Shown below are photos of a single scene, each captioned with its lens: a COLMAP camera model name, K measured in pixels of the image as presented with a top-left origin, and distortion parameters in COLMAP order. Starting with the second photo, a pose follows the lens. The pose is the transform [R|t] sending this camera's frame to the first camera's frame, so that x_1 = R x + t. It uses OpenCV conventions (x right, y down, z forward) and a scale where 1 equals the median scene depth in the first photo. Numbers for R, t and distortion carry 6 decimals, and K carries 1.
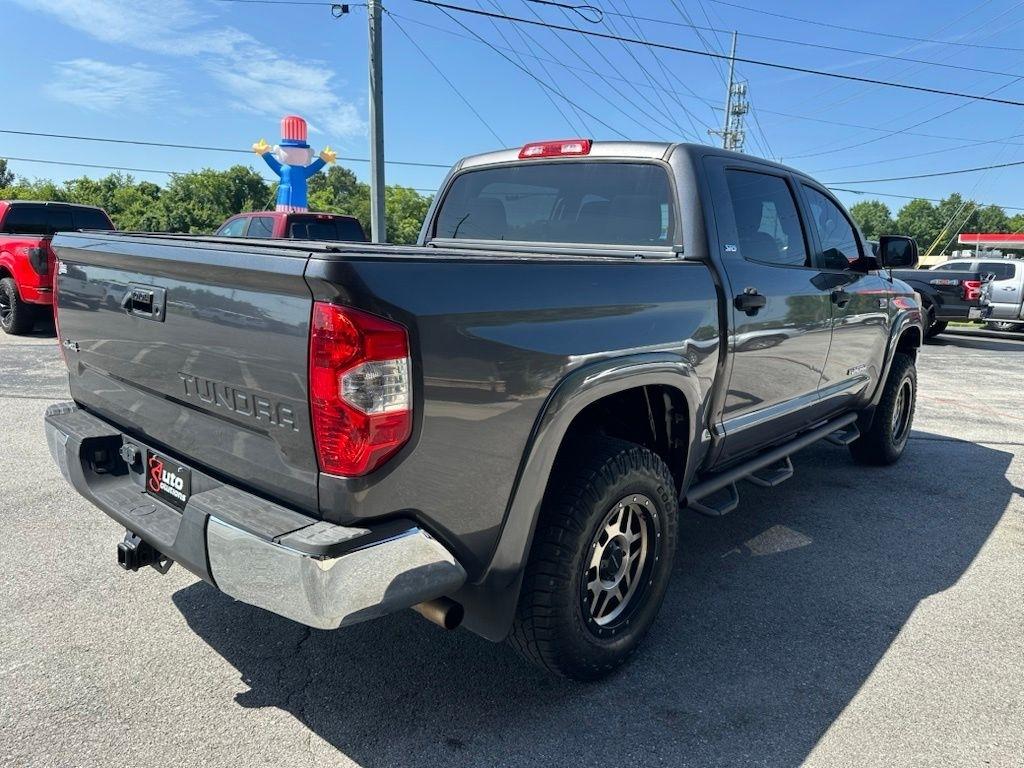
lens RADIAL K [[728.4, 0, 511.6], [0, 728.4, 382.5], [0, 0, 1]] dist [-0.001702, -0.000661]
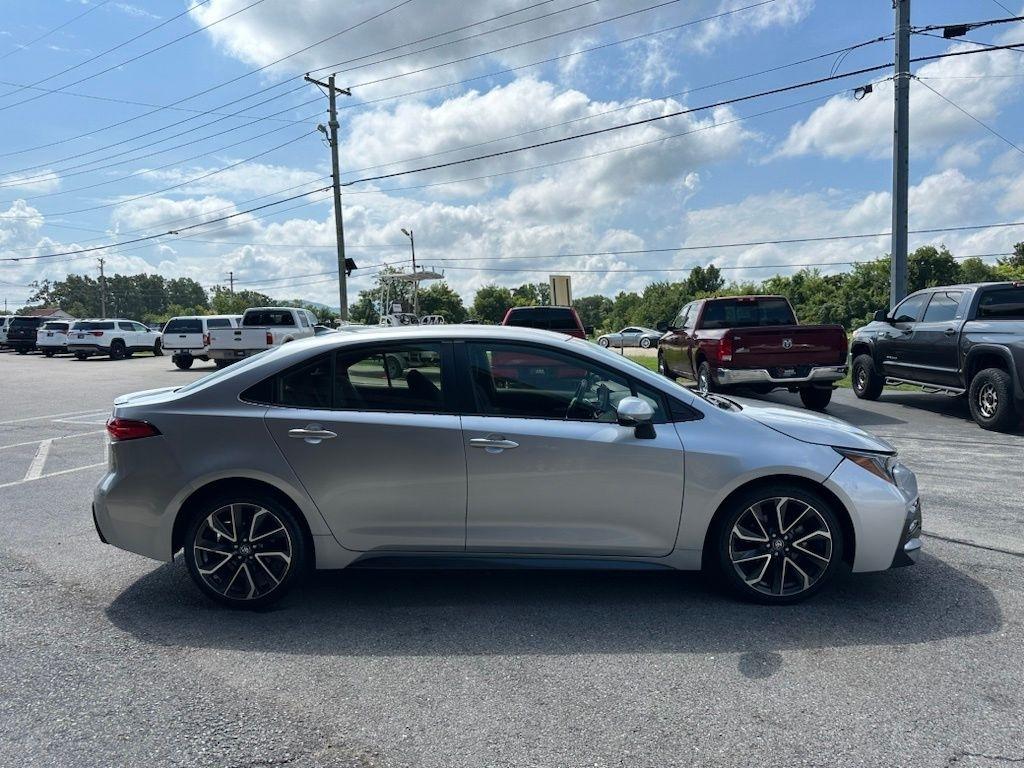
lens RADIAL K [[724.8, 0, 508.6], [0, 724.8, 383.9], [0, 0, 1]] dist [0.005395, -0.005893]
pose [[0.619026, 0.009068, -0.785318, 0.238102], [-0.099760, 0.992742, -0.067173, 0.001720], [0.779009, 0.119925, 0.615437, 0.053606]]
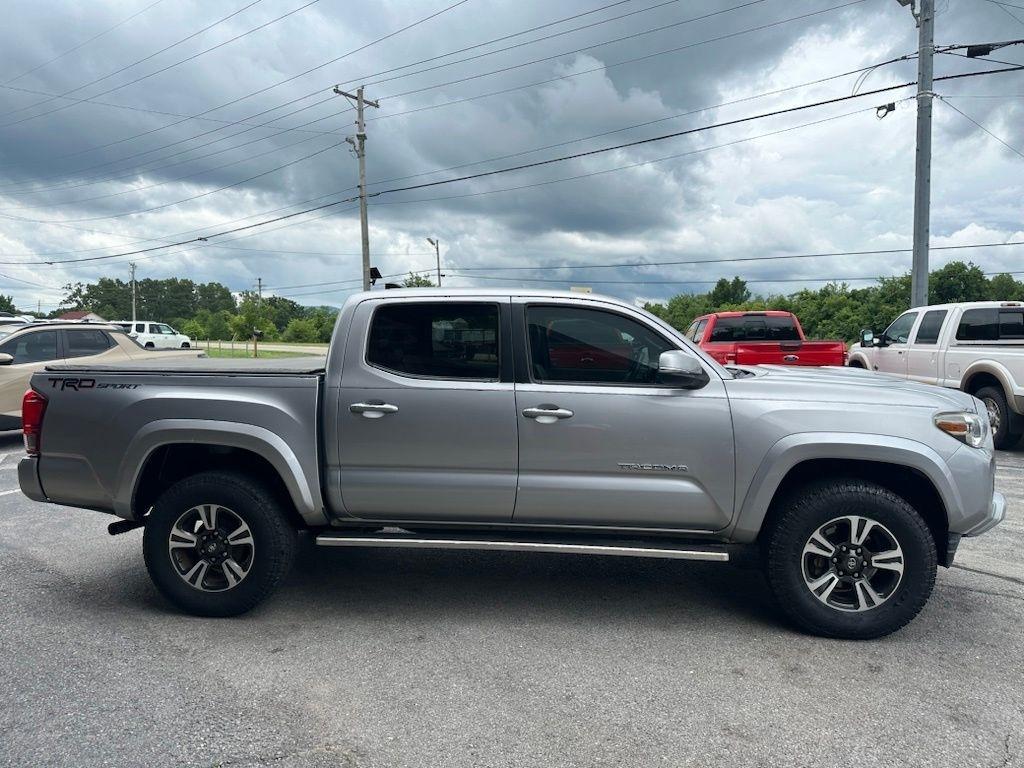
lens RADIAL K [[723.8, 0, 516.8], [0, 723.8, 385.9], [0, 0, 1]] dist [0.006595, -0.006265]
pose [[0.601199, 0.012404, -0.799003, 0.249553], [-0.118762, 0.990162, -0.073990, -0.001747], [0.790225, 0.139374, 0.596757, 0.054014]]
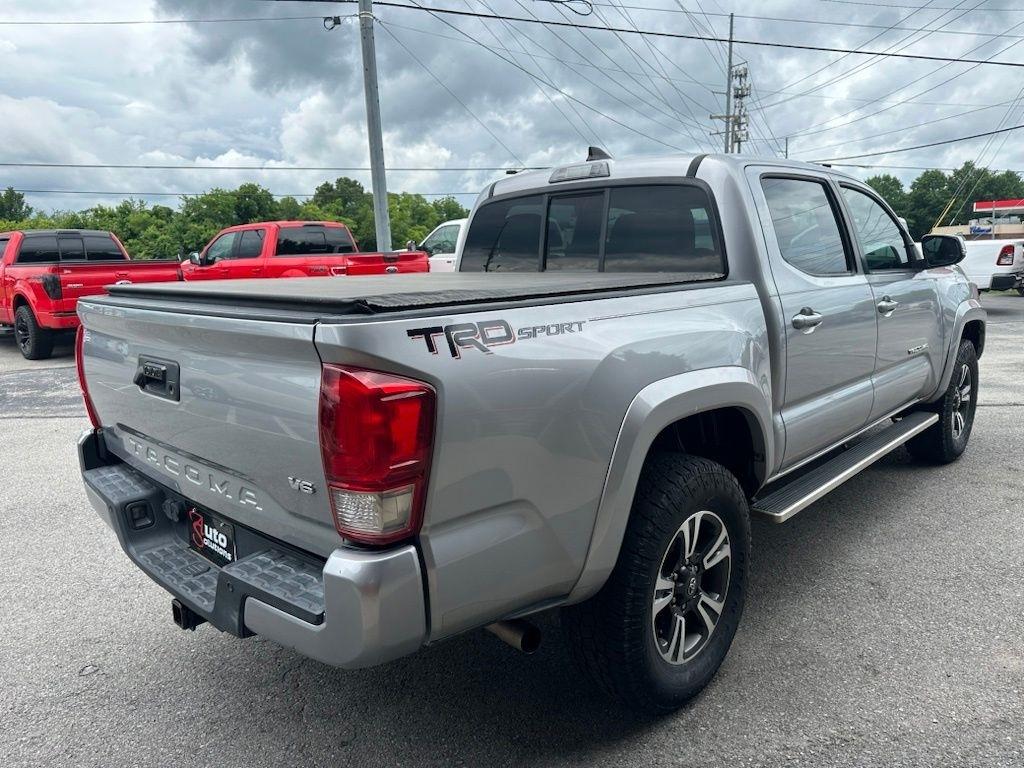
lens RADIAL K [[724.8, 0, 508.6], [0, 724.8, 383.9], [0, 0, 1]] dist [0.005395, -0.005893]
pose [[0.997685, -0.060972, -0.030122, 0.009288], [0.061075, 0.998130, 0.002507, 0.003604], [0.029913, -0.004341, 0.999543, -0.004942]]
